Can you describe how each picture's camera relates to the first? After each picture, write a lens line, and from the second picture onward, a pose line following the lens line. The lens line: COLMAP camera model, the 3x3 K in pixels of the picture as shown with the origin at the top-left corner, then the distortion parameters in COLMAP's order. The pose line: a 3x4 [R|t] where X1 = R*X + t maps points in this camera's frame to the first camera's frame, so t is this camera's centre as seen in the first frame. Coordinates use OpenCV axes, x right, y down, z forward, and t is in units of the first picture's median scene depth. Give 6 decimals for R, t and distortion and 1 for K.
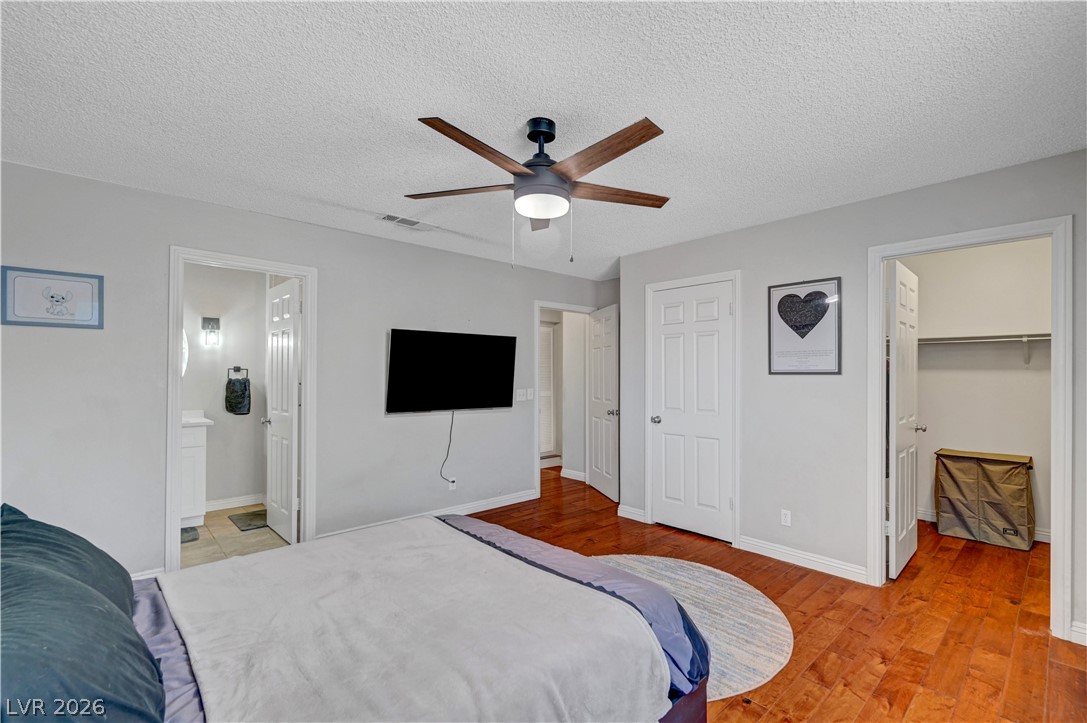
lens RADIAL K [[477.4, 0, 567.3], [0, 477.4, 374.1], [0, 0, 1]] dist [0.000719, 0.000006]
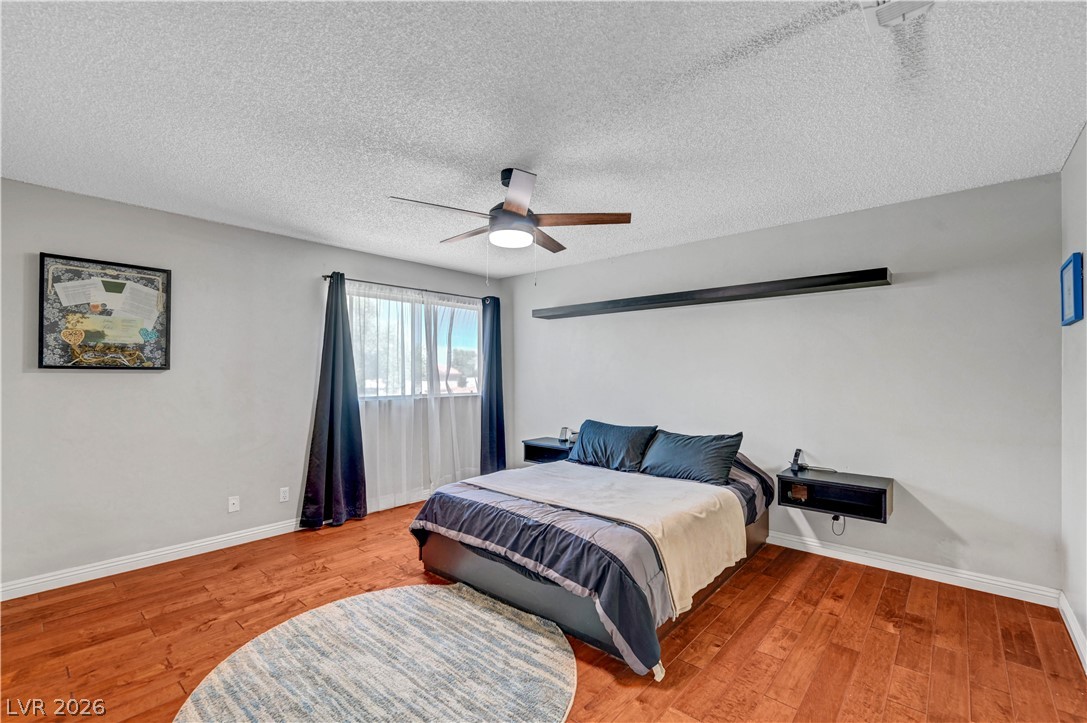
lens RADIAL K [[468.0, 0, 541.7], [0, 468.0, 373.0], [0, 0, 1]] dist [-0.000021, -0.000060]
pose [[-0.996165, -0.008473, -0.087079, -0.017889], [-0.007914, 0.999946, -0.006758, 0.003328], [0.087132, -0.006043, -0.996178, 1.414037]]
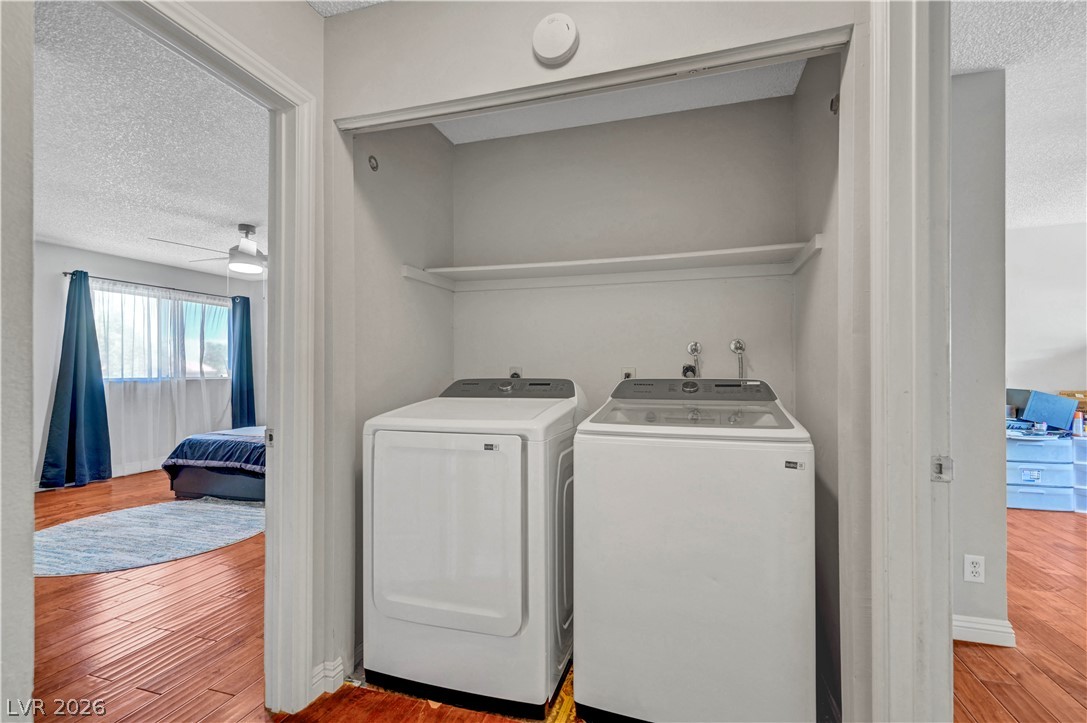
lens RADIAL K [[470.6, 0, 556.0], [0, 470.6, 368.7], [0, 0, 1]] dist [0.000920, 0.000172]
pose [[-0.857545, -0.007568, -0.514353, -0.097422], [-0.000658, 0.999907, -0.013614, 0.053189], [0.514408, -0.011336, -0.857470, 2.104608]]
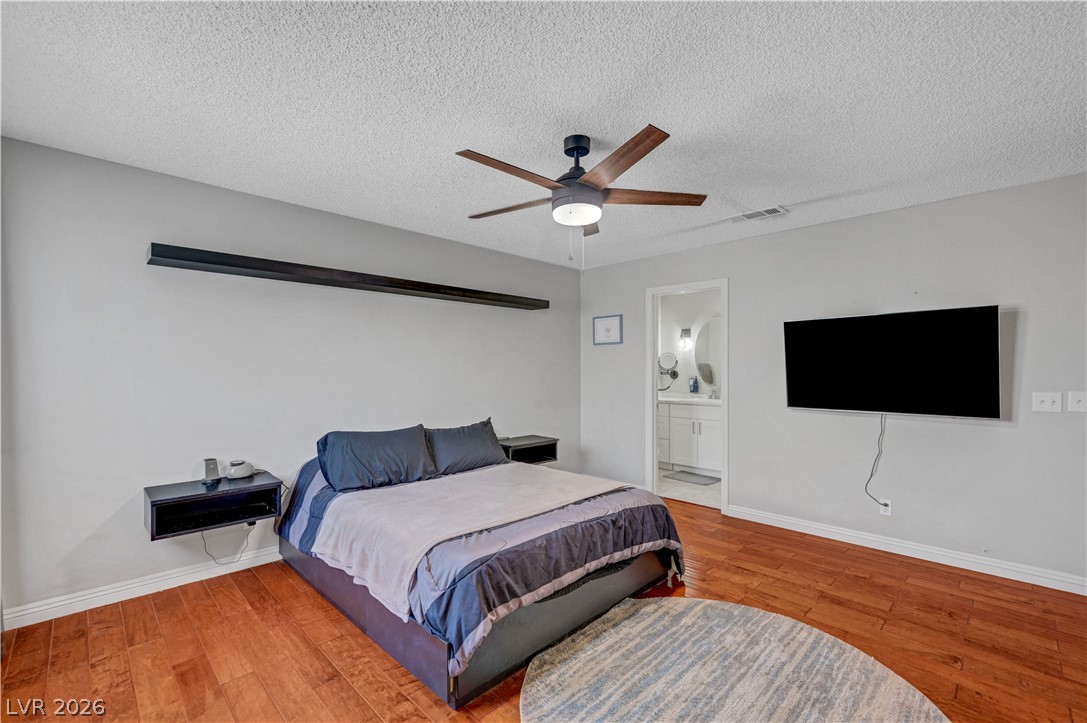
lens RADIAL K [[470.6, 0, 556.0], [0, 470.6, 368.7], [0, 0, 1]] dist [0.000920, 0.000172]
pose [[0.032972, -0.004563, -0.999446, 0.660771], [0.006449, 0.999970, -0.004352, 0.004432], [0.999435, -0.006301, 0.033001, 0.574097]]
